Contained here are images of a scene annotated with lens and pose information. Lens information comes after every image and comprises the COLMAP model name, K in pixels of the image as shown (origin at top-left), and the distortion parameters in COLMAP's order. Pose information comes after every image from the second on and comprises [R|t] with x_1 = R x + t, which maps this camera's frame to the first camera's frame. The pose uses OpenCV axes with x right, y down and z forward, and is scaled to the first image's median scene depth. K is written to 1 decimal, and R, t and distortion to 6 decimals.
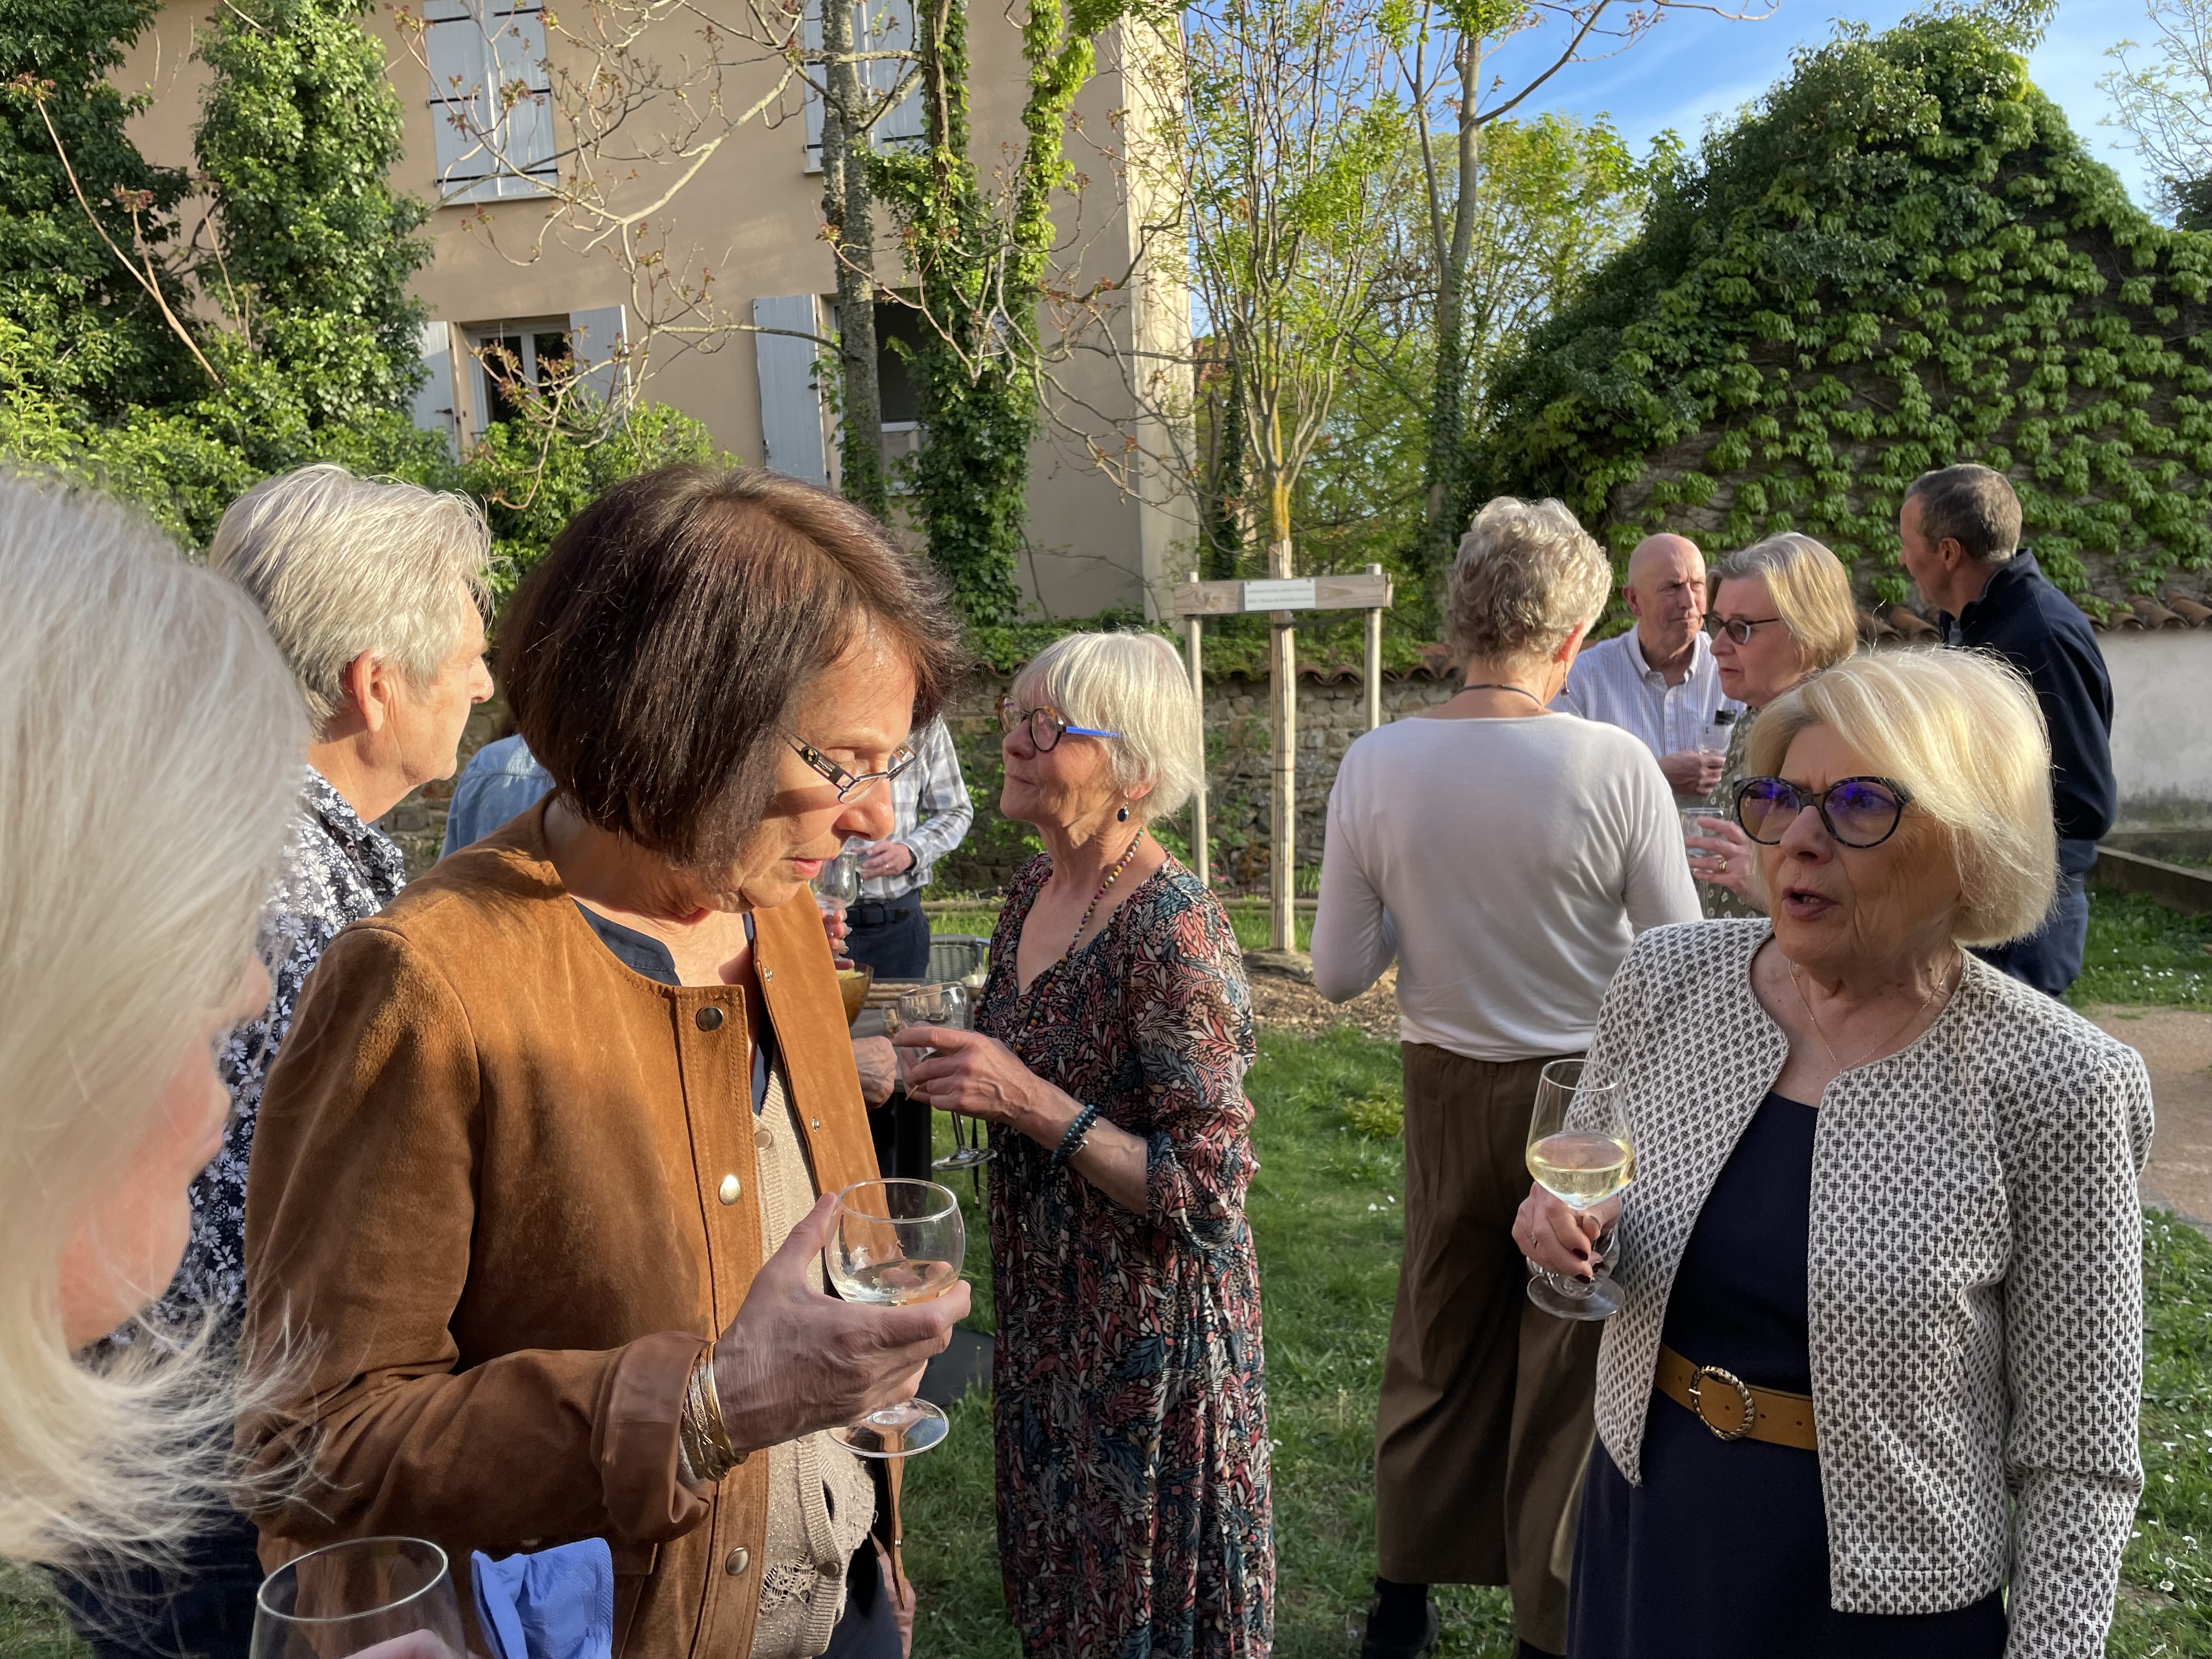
lens RADIAL K [[1680.5, 0, 1096.2], [0, 1680.5, 833.0], [0, 0, 1]] dist [0.088043, -0.117891]
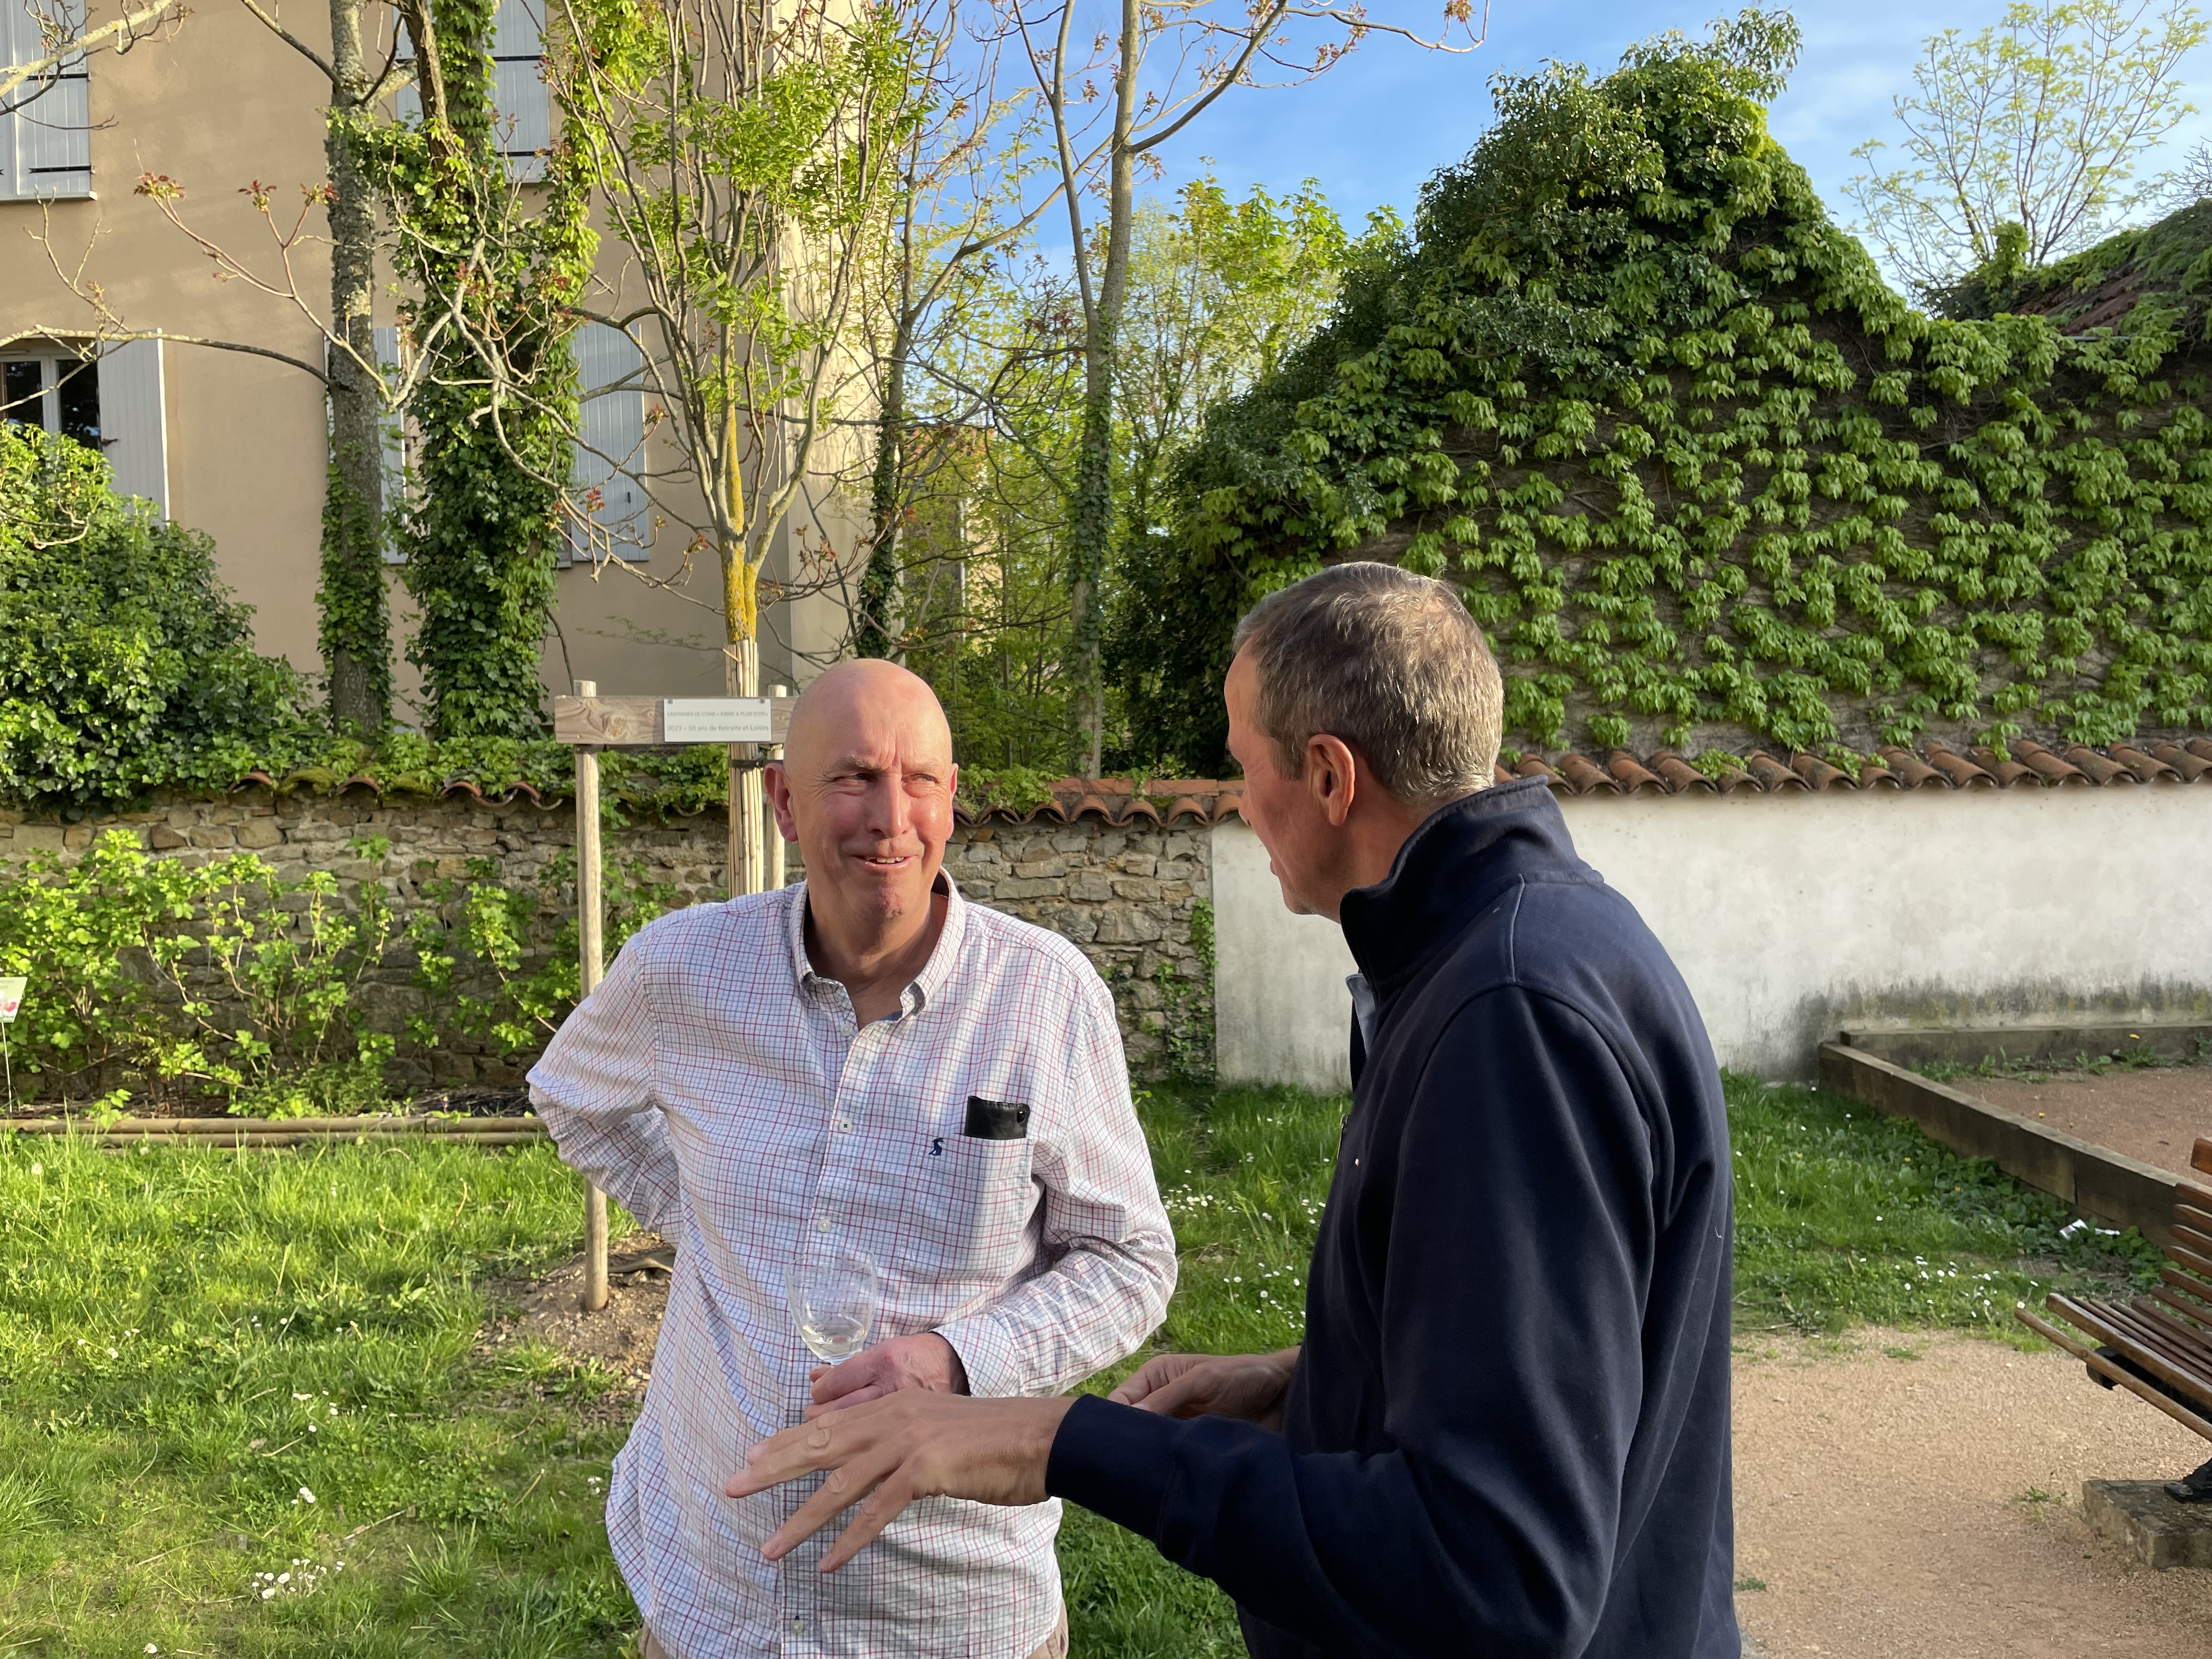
lens RADIAL K [[1680.5, 0, 1083.4], [0, 1680.5, 812.1], [0, 0, 1]] dist [0.088043, -0.117891]
pose [[0.993462, 0.026900, 0.110947, 0.123662], [-0.019311, 0.997435, -0.068922, -0.042202], [-0.112516, 0.066328, 0.991434, 0.218271]]
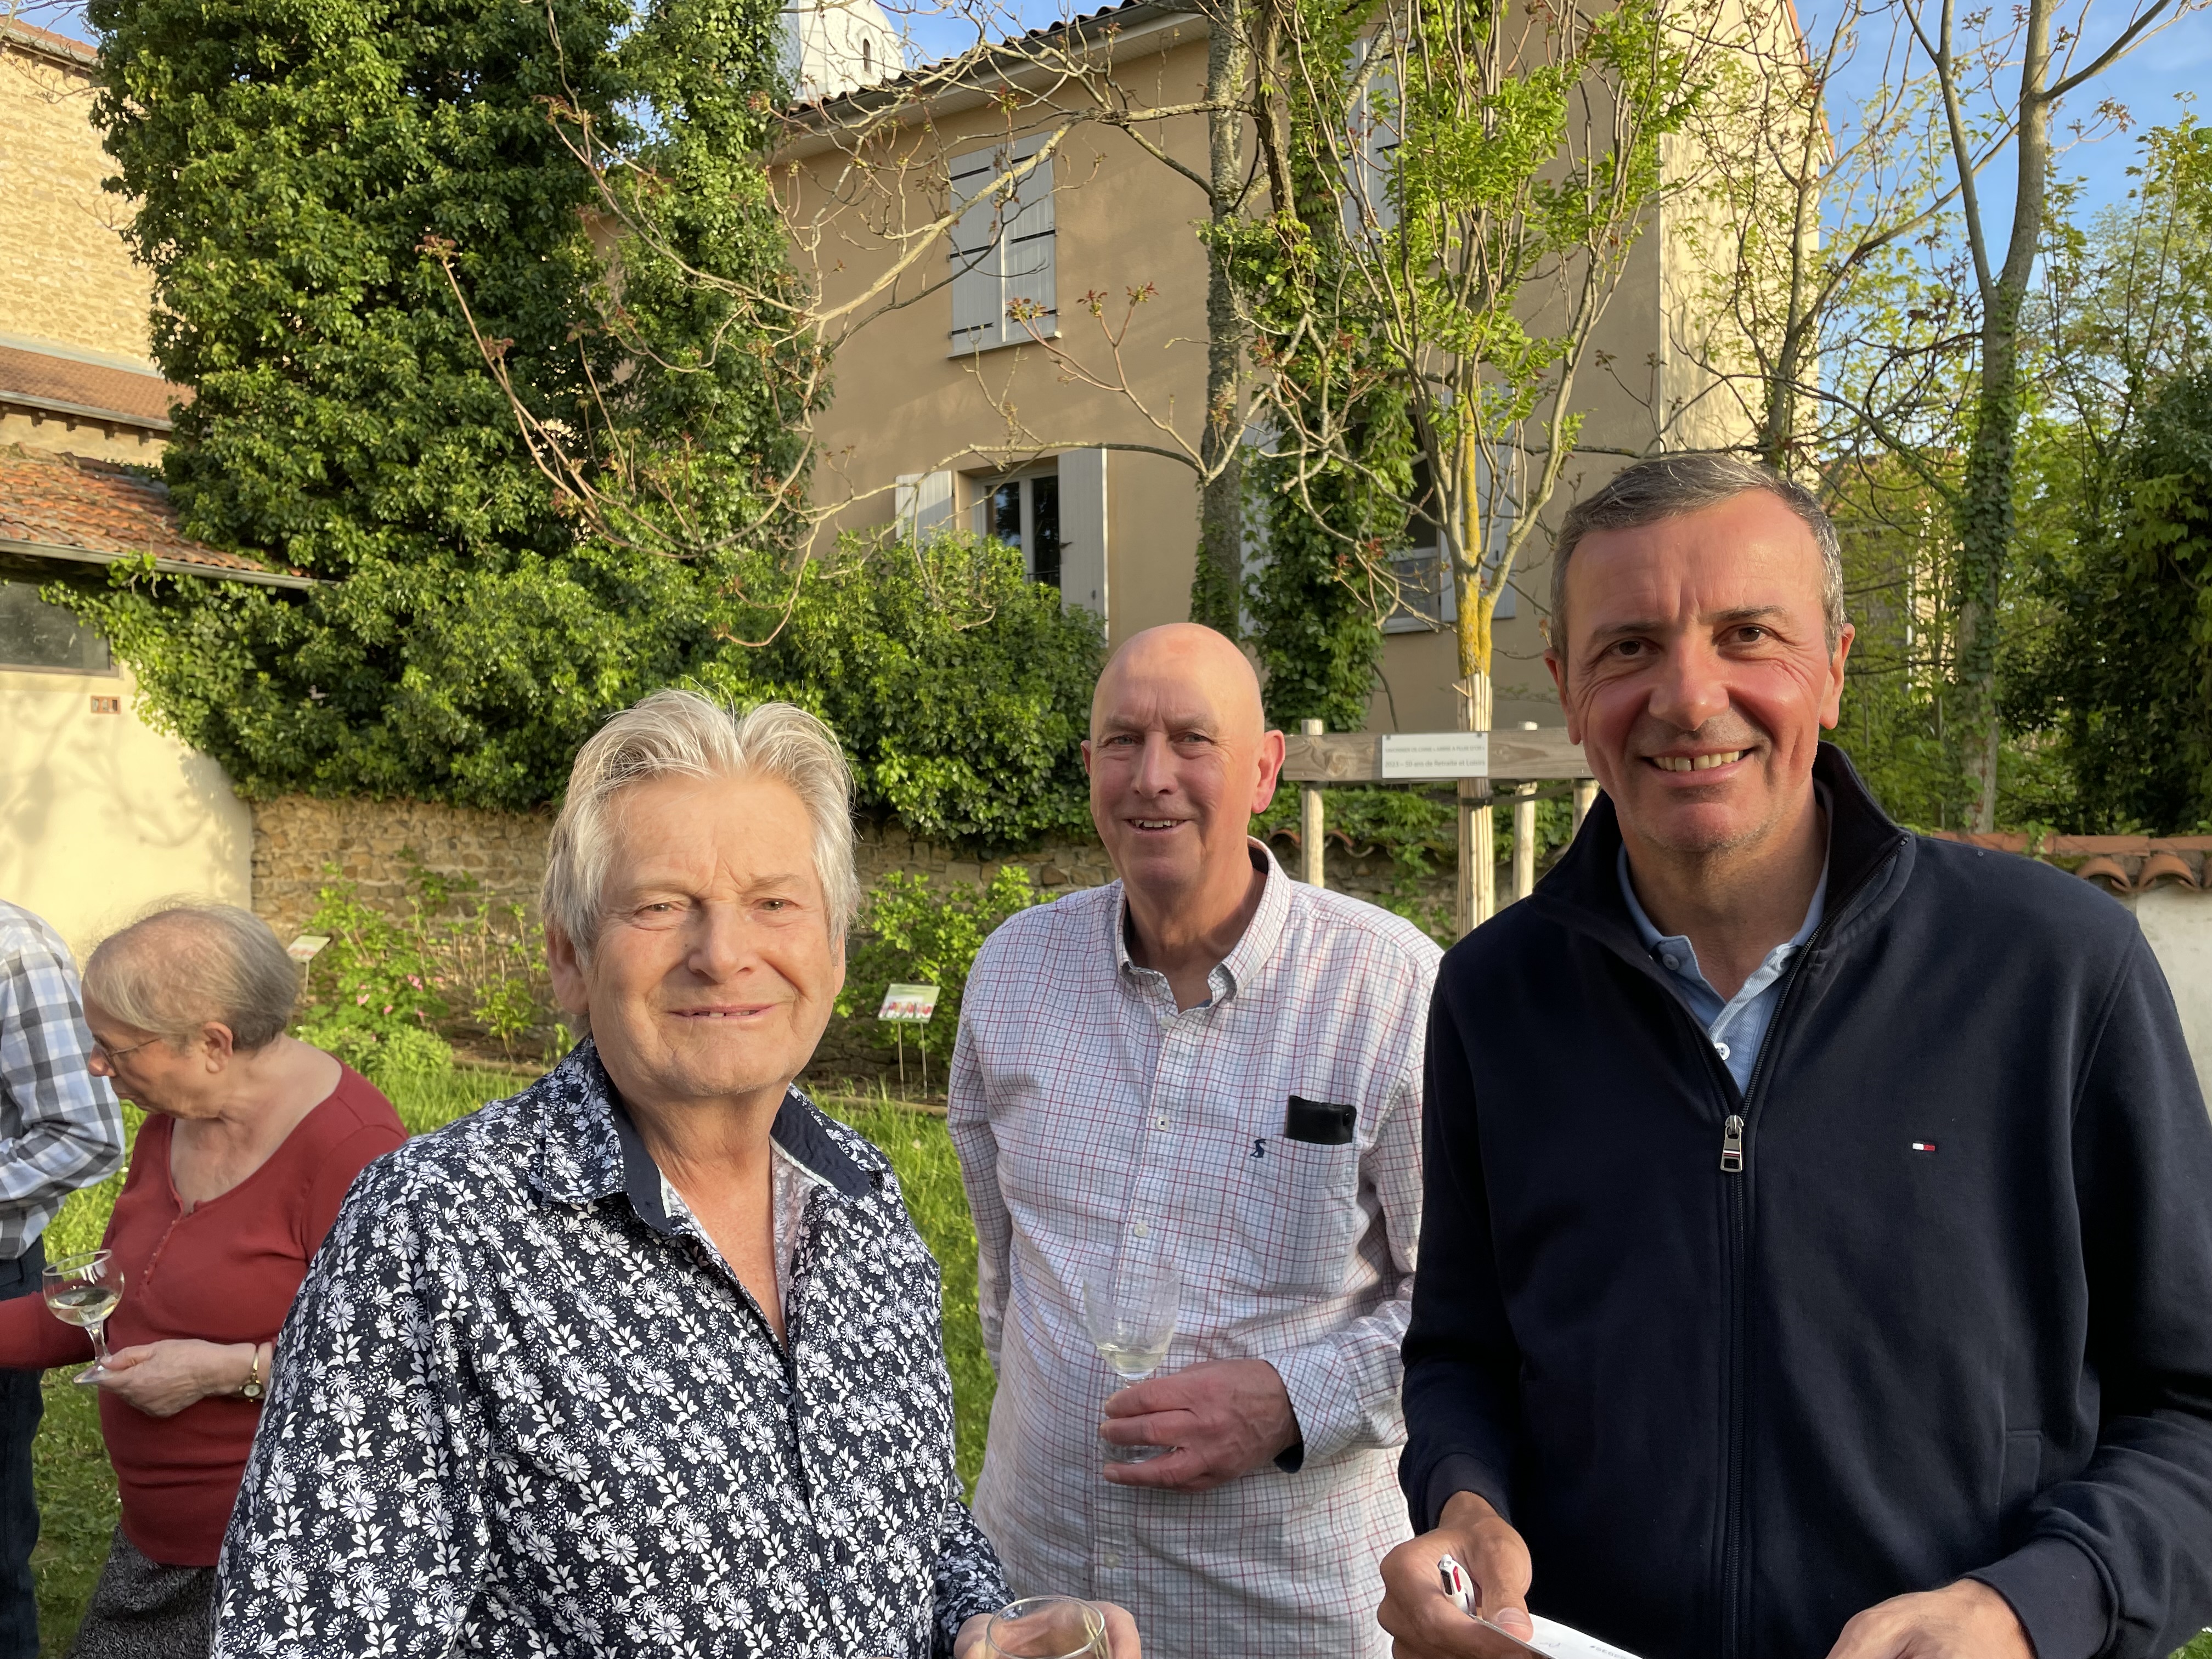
lens RADIAL K [[1680.5, 0, 1077.7], [0, 1680.5, 843.6], [0, 0, 1]] dist [0.088043, -0.117891]
pose [[0.906511, 0.043807, -0.419903, 0.178124], [-0.077877, 0.994885, -0.064331, -0.036943], [0.414937, 0.091018, 0.905286, 0.237685]]
